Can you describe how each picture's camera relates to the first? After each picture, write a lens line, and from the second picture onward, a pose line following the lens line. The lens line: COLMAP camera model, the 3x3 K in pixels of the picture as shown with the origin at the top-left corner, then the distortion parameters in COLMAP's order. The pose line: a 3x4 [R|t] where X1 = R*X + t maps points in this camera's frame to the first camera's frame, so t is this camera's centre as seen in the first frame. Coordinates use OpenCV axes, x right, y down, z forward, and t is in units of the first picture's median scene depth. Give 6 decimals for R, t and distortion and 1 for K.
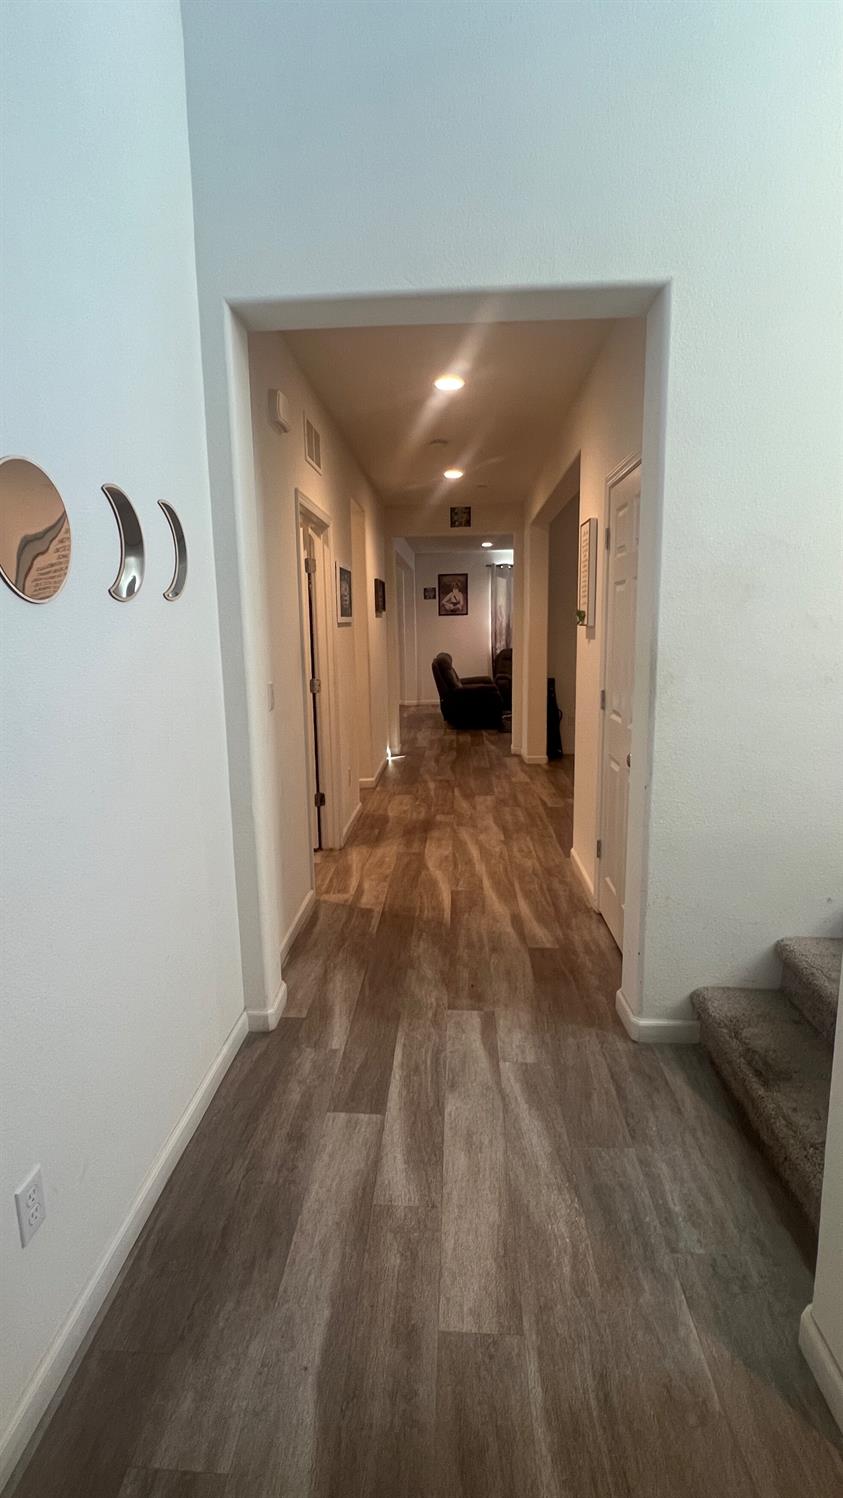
lens RADIAL K [[690.1, 0, 421.5], [0, 690.1, 749.0], [0, 0, 1]] dist [0.000378, -0.000225]
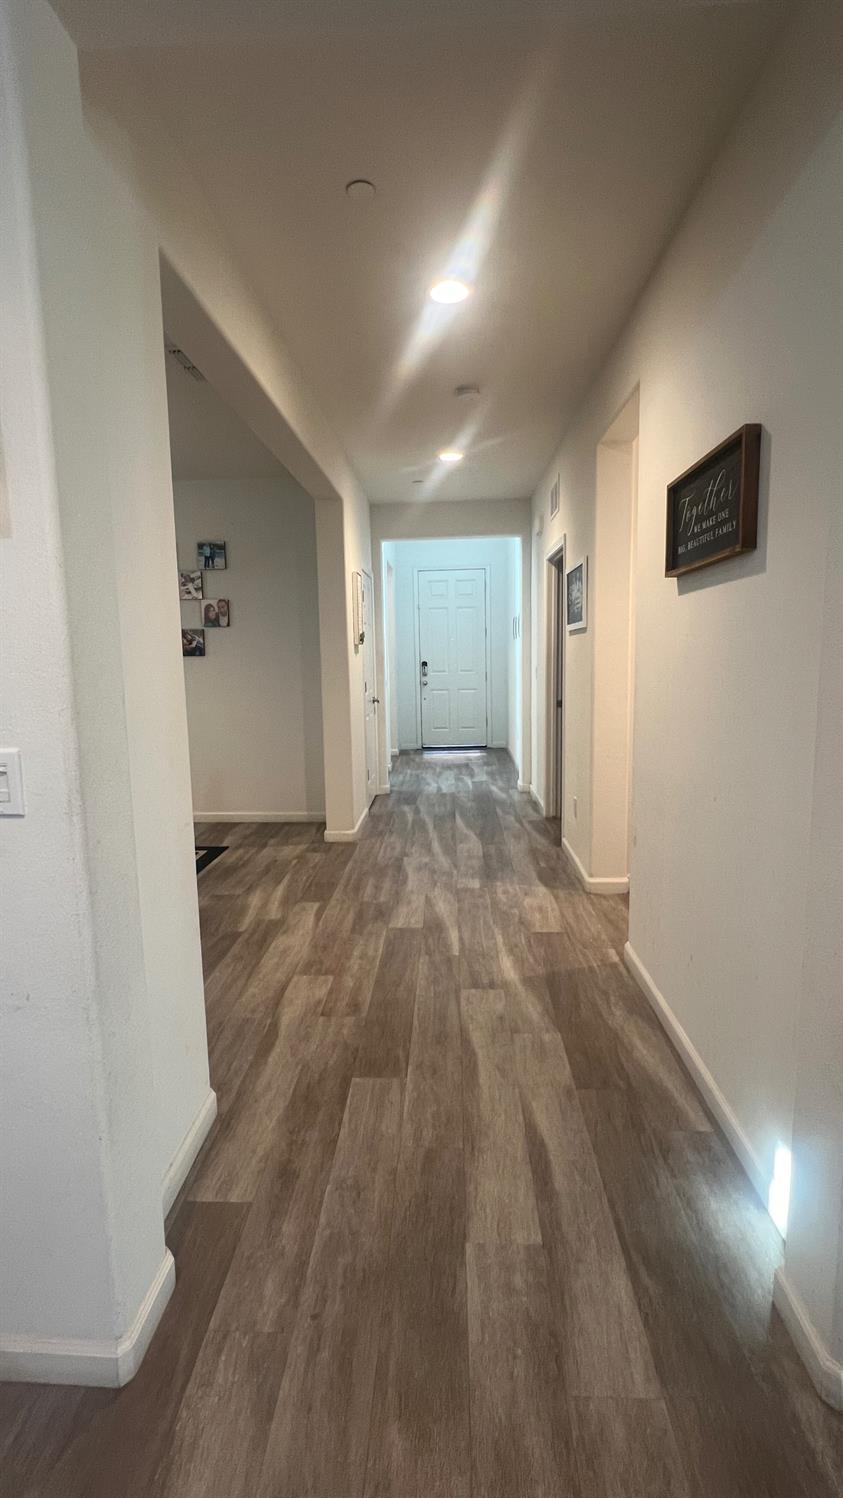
lens RADIAL K [[690.1, 0, 421.5], [0, 690.1, 749.0], [0, 0, 1]] dist [0.000378, -0.000225]
pose [[-0.999437, 0.033144, -0.005288, 0.098969], [0.030063, 0.954091, 0.298005, -0.318616], [0.014923, 0.297678, -0.954550, 1.959676]]
